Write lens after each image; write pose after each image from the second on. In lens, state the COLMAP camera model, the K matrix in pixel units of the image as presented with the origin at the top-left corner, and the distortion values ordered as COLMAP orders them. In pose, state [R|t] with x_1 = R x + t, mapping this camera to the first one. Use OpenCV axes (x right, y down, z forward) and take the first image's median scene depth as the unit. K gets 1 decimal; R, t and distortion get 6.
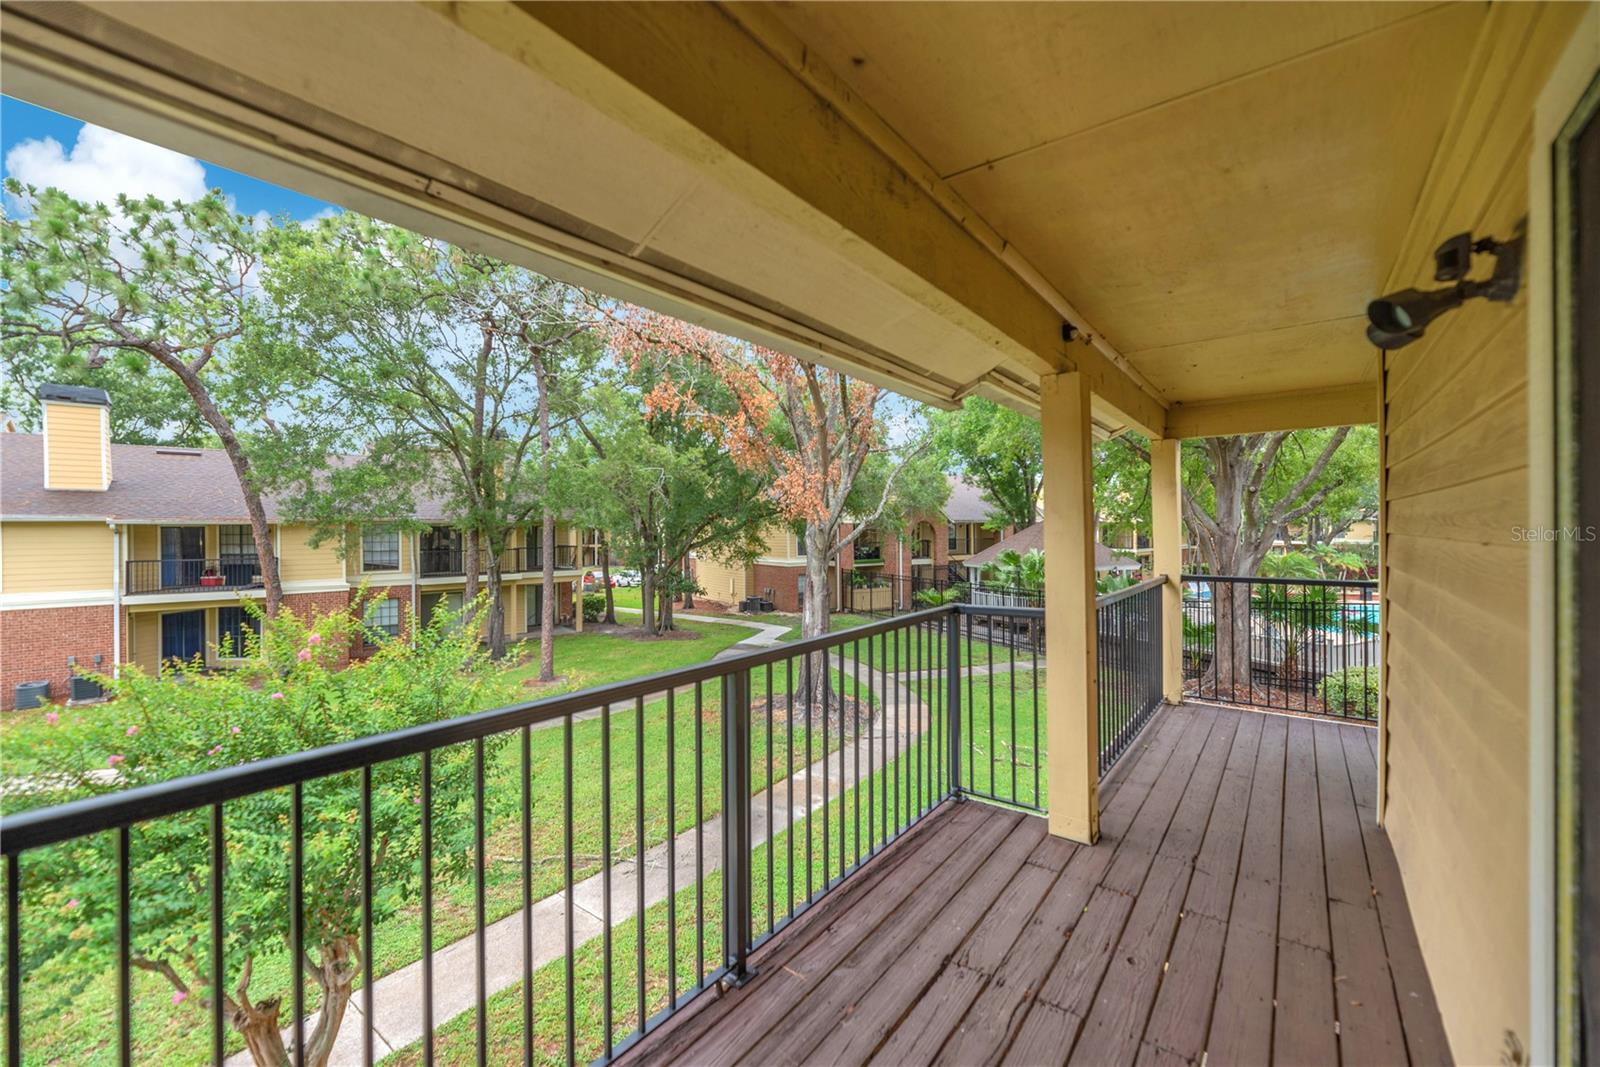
lens RADIAL K [[654.0, 0, 799.2], [0, 654.0, 526.4], [0, 0, 1]] dist [-0.002094, -0.000151]
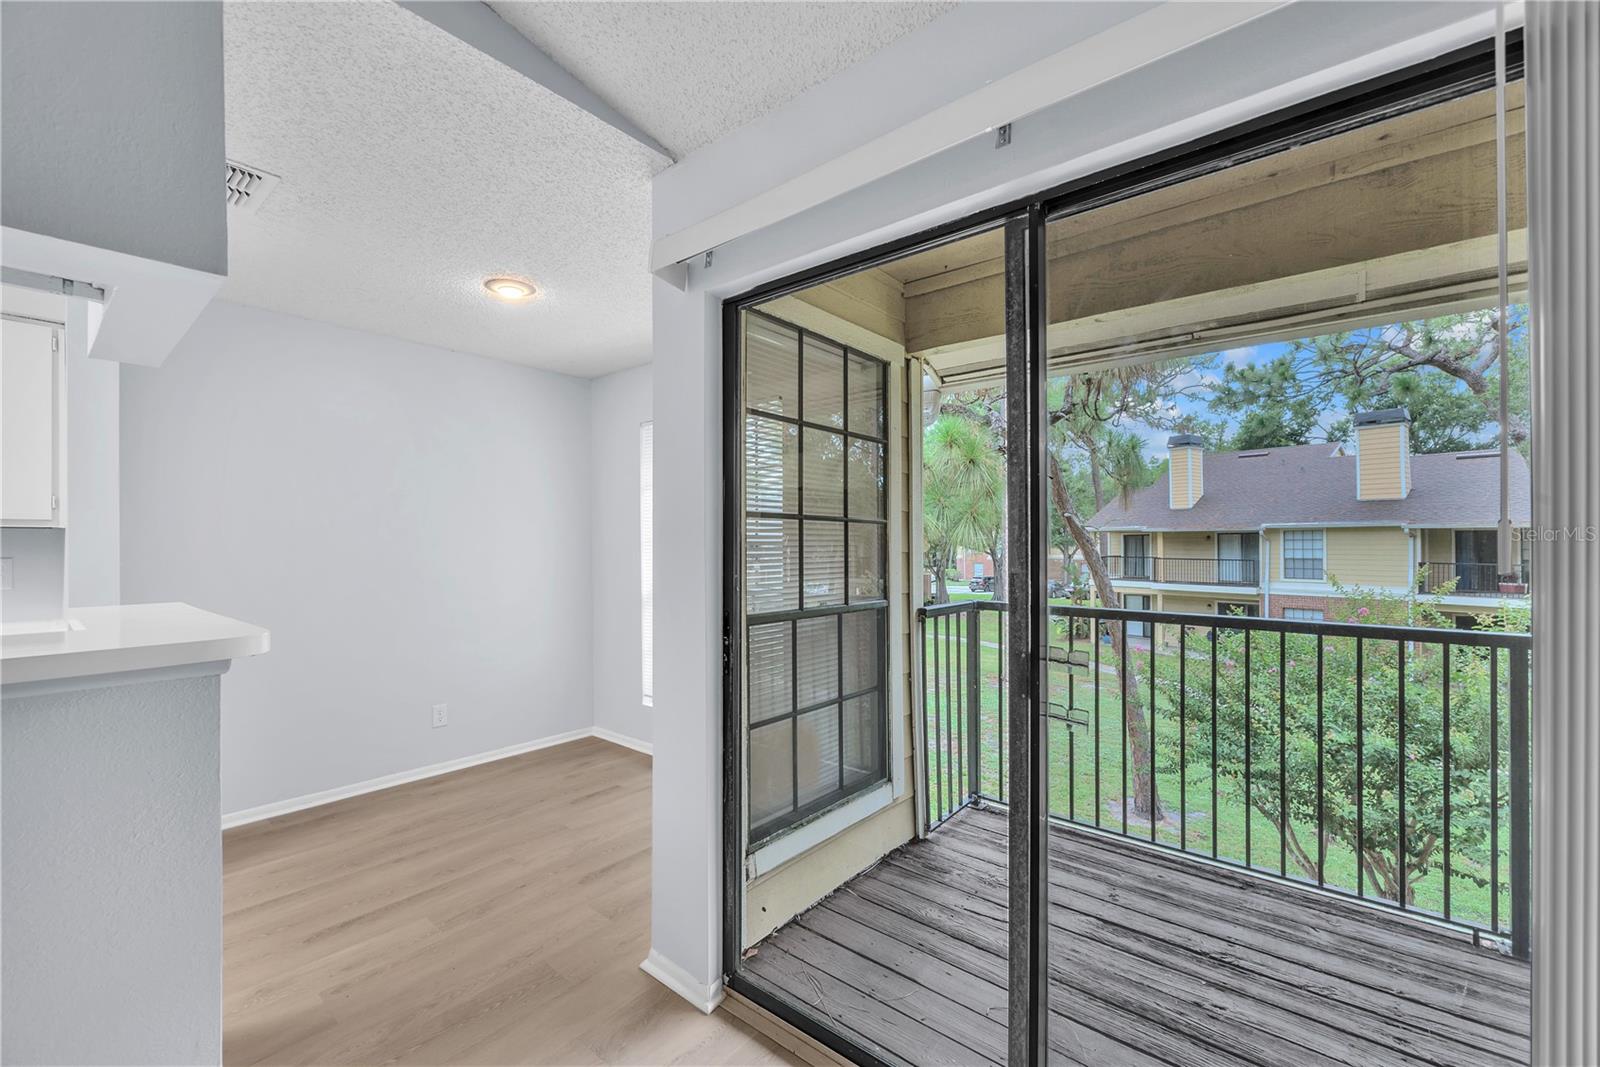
lens RADIAL K [[666.9, 0, 793.5], [0, 666.9, 548.8], [0, 0, 1]] dist [-0.003331, -0.000520]
pose [[-0.033405, 0.019970, -0.999242, 0.109450], [0.005182, 0.999790, 0.019808, 0.003090], [0.999428, -0.004516, -0.033501, -0.005915]]
